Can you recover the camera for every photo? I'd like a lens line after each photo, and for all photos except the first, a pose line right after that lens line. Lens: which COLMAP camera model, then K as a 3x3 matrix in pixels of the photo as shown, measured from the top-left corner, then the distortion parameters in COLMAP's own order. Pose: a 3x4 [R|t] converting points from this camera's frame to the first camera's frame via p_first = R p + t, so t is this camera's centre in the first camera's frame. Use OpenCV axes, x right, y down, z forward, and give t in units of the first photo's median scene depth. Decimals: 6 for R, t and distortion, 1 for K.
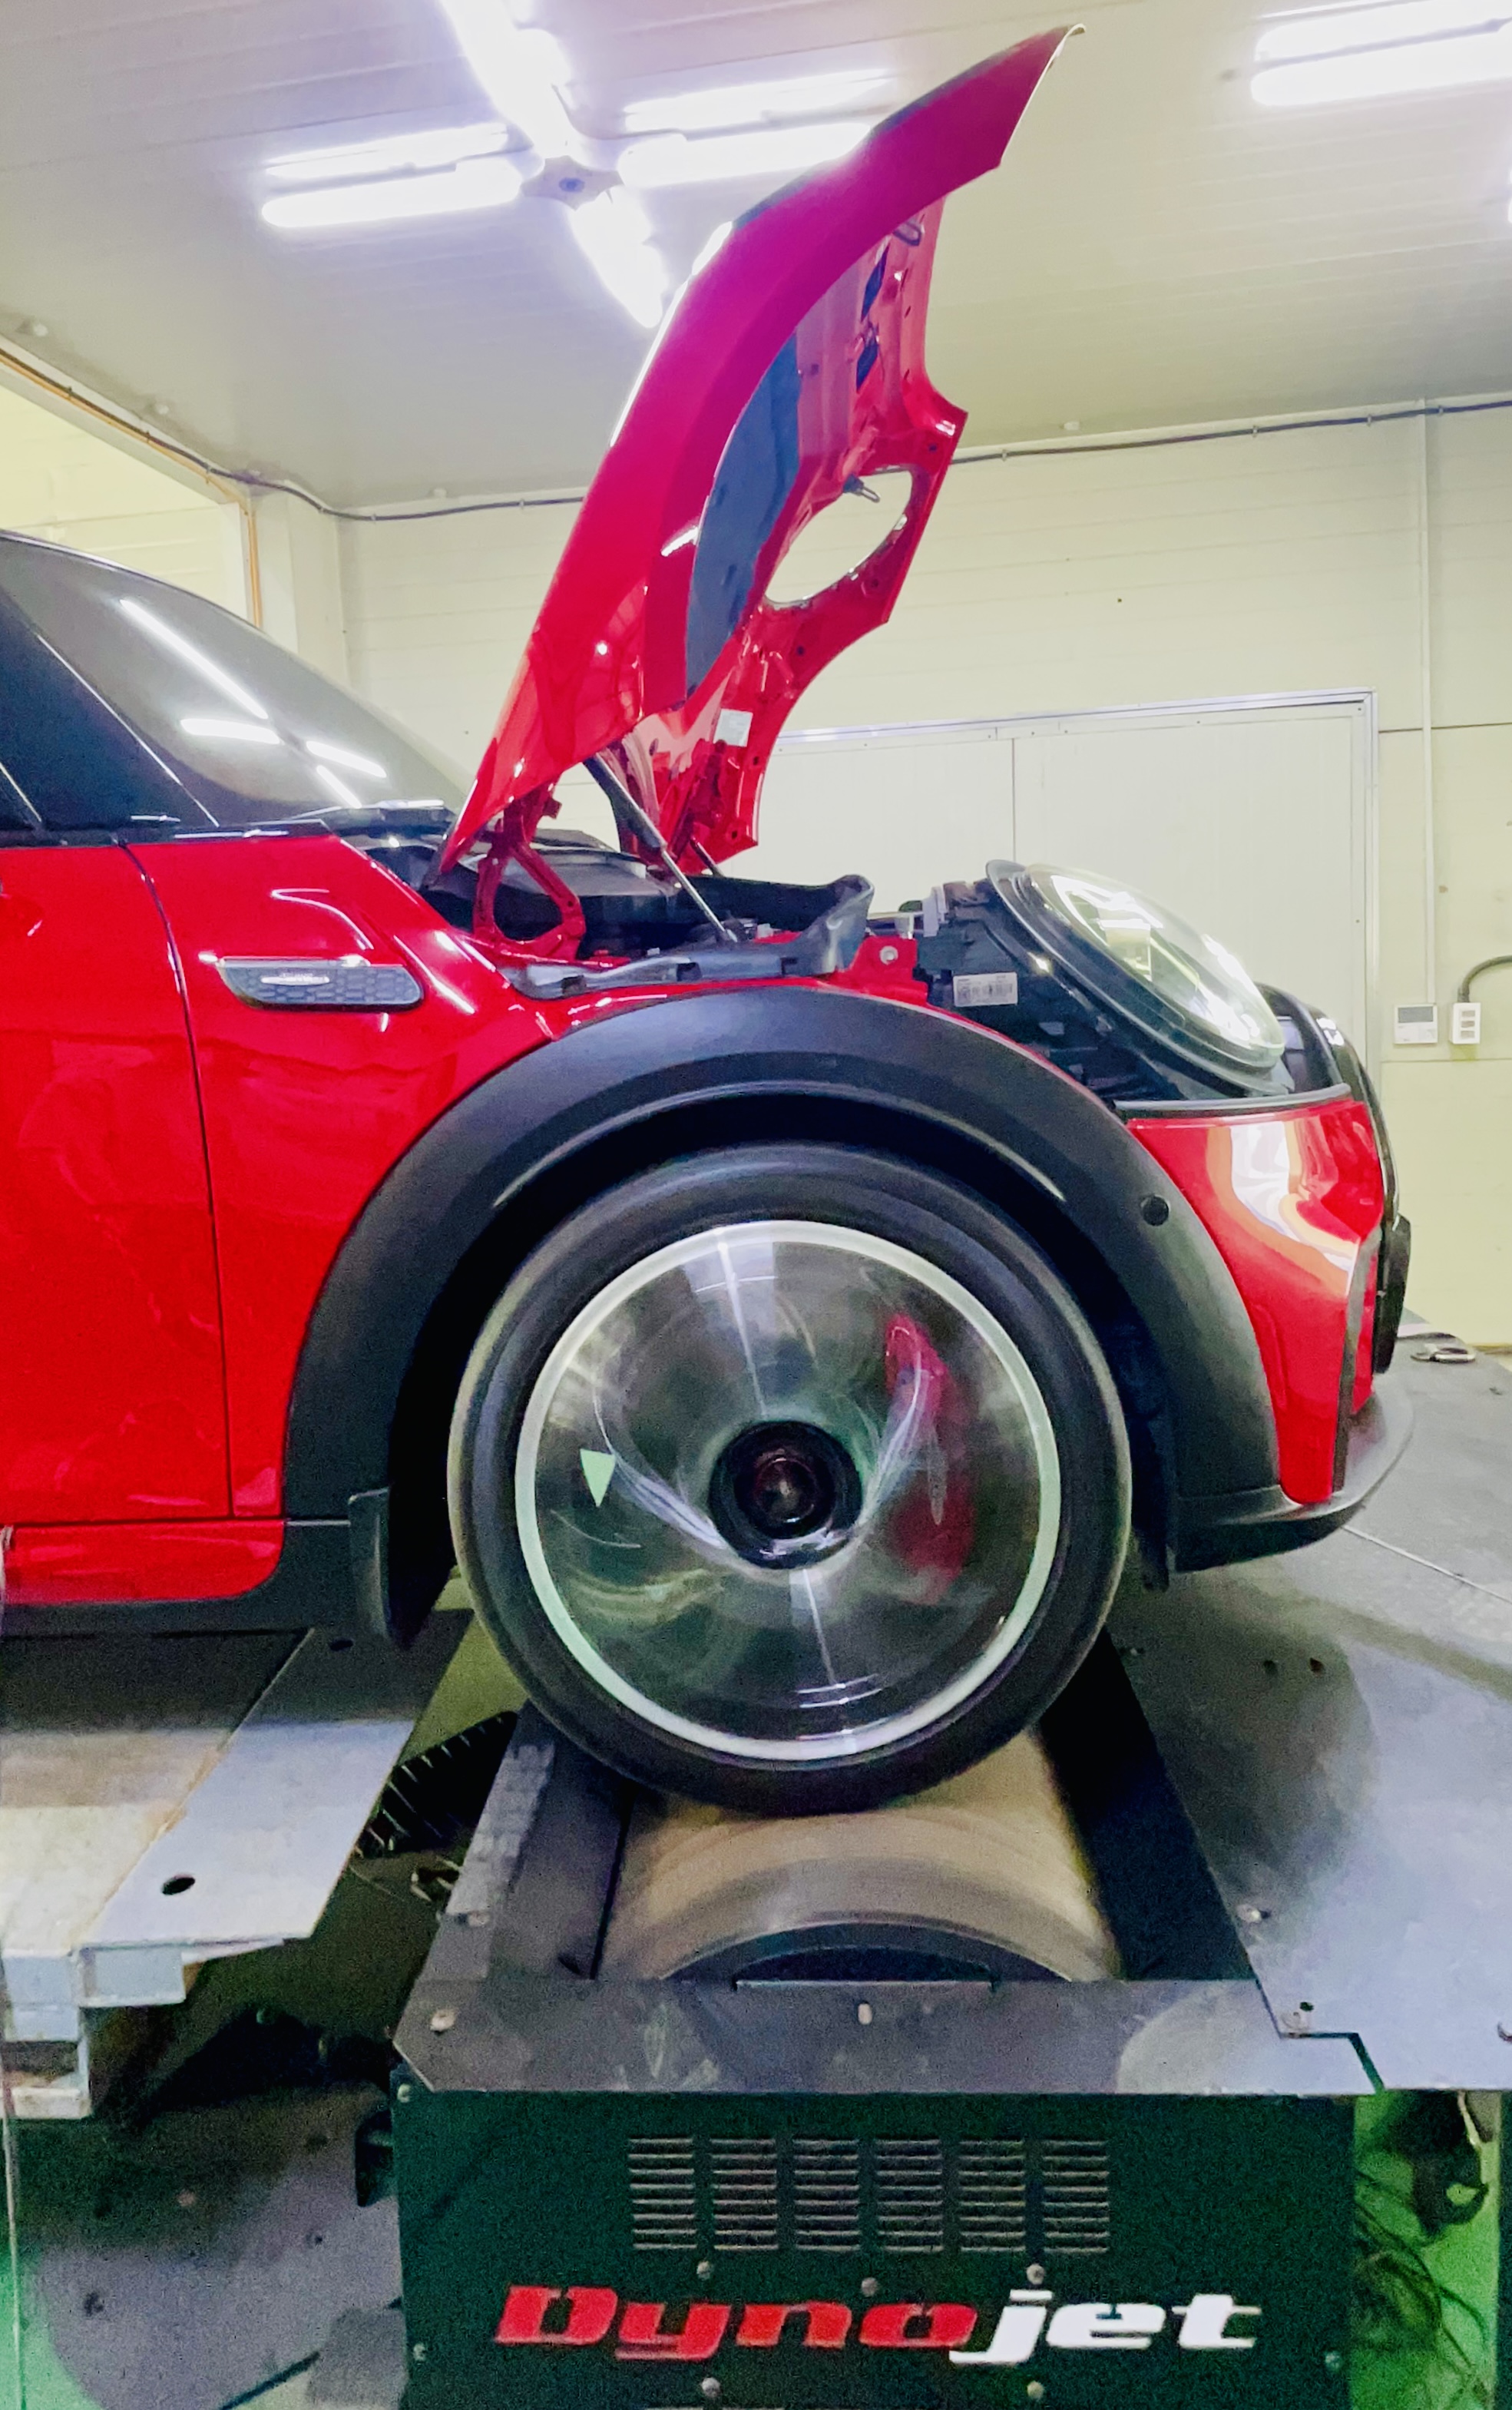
lens RADIAL K [[1303.3, 0, 728.9], [0, 1303.3, 1063.3], [0, 0, 1]] dist [0.002463, -0.012063]
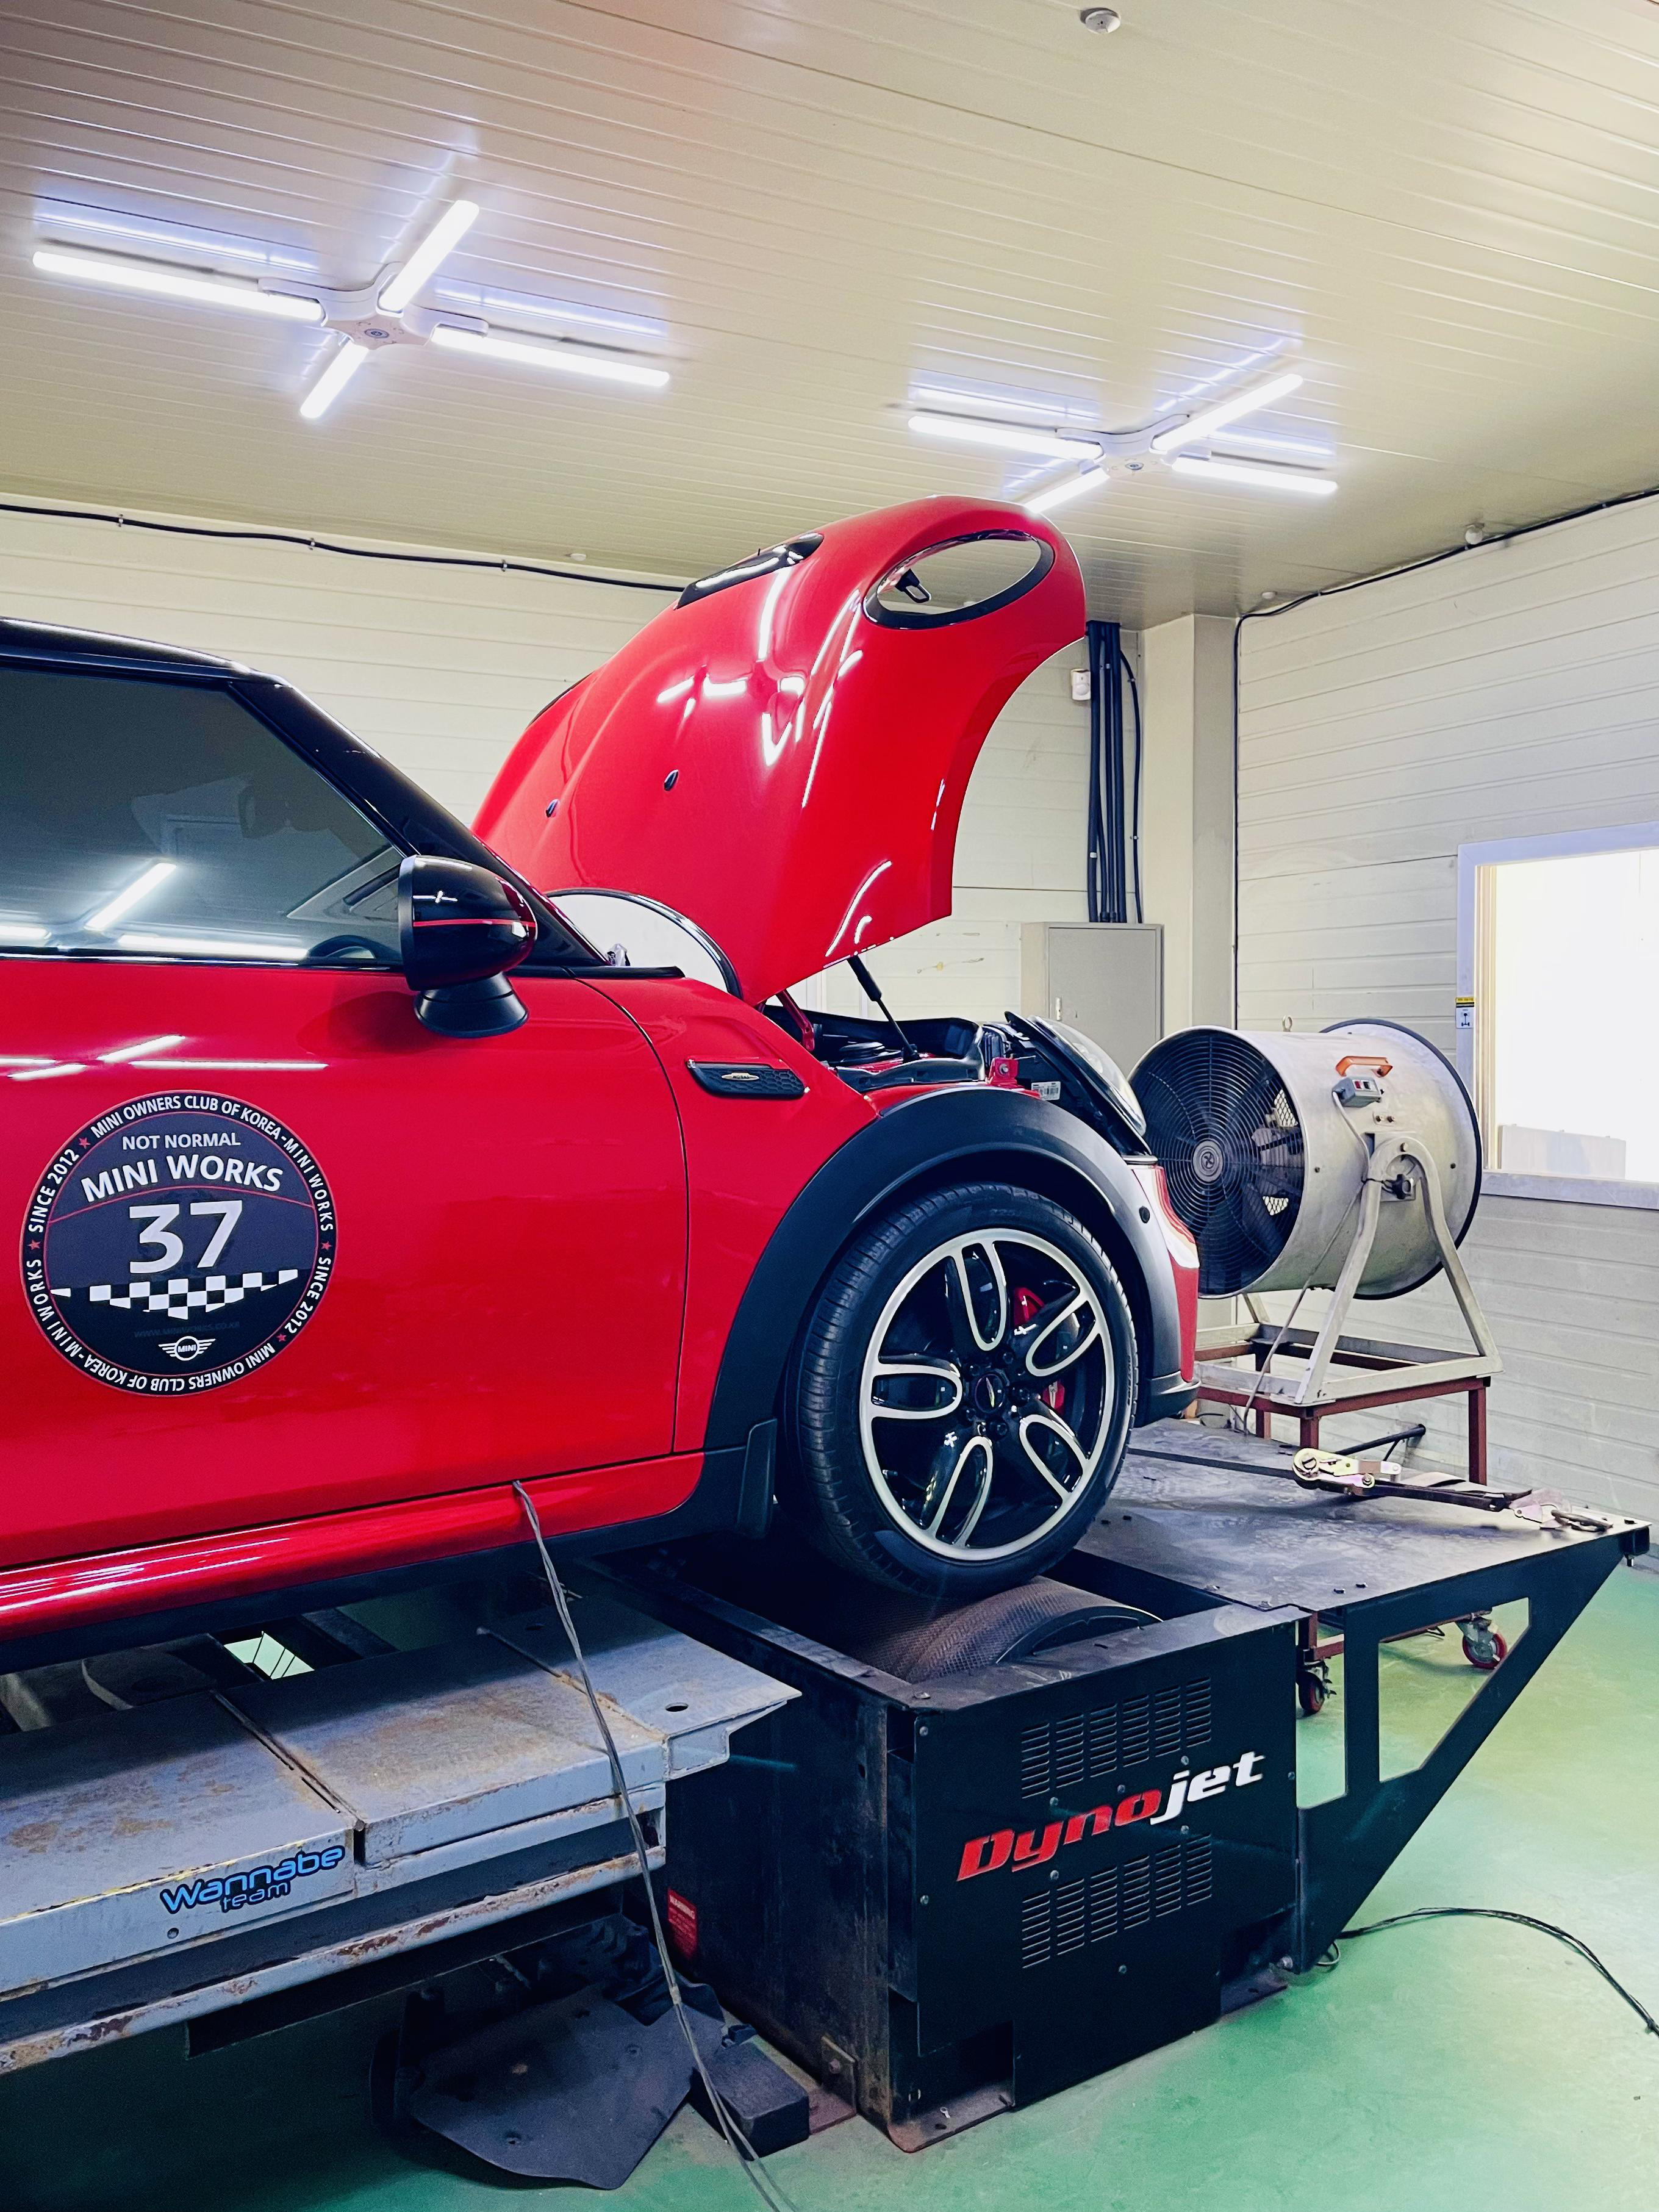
lens RADIAL K [[1885.5, 0, 829.5], [0, 1885.5, 1106.0], [0, 0, 1]] dist [0.001166, 0.001469]
pose [[0.789450, 0.015318, 0.613624, -1.674931], [0.021632, 0.998373, -0.052753, 0.092813], [-0.613434, 0.054920, 0.787834, -0.817083]]
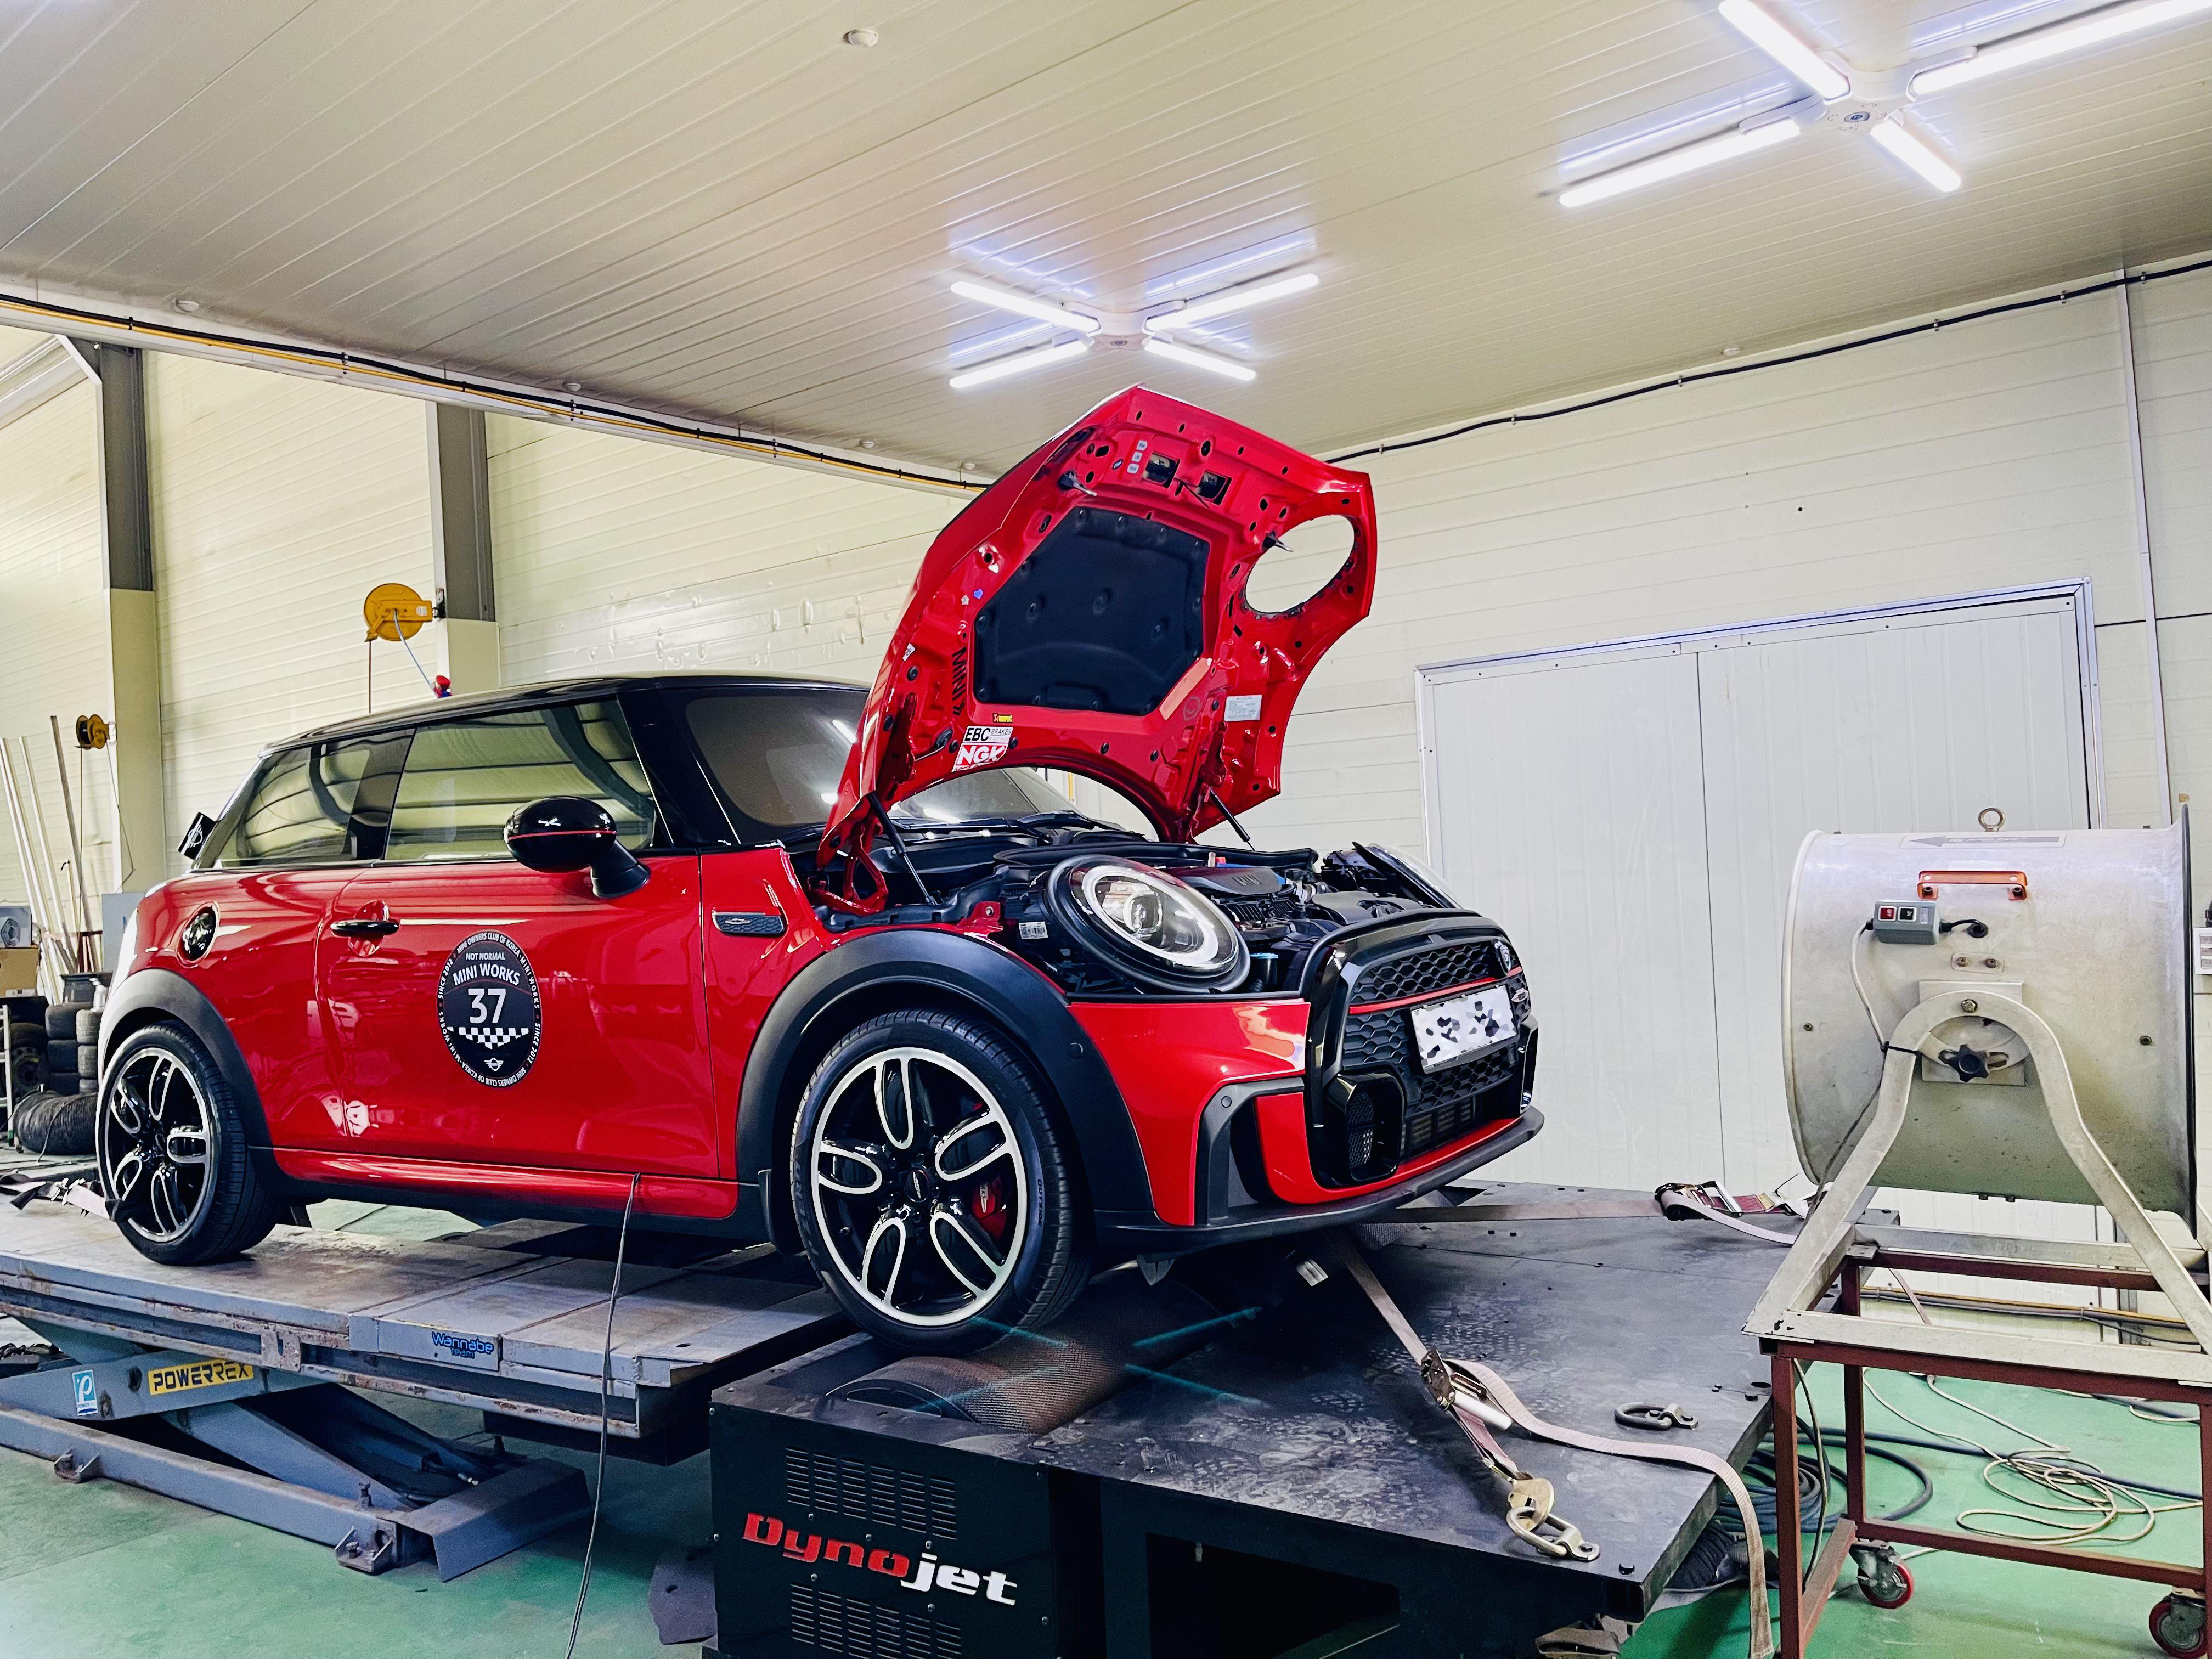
lens RADIAL K [[1604.3, 0, 1106.7], [0, 1604.3, 871.7], [0, 0, 1]] dist [0.003289, -0.000807]
pose [[0.874729, 0.005172, -0.484585, 1.547583], [-0.029411, 0.998666, -0.042432, -0.053631], [0.483719, 0.051368, 0.873715, -1.066864]]
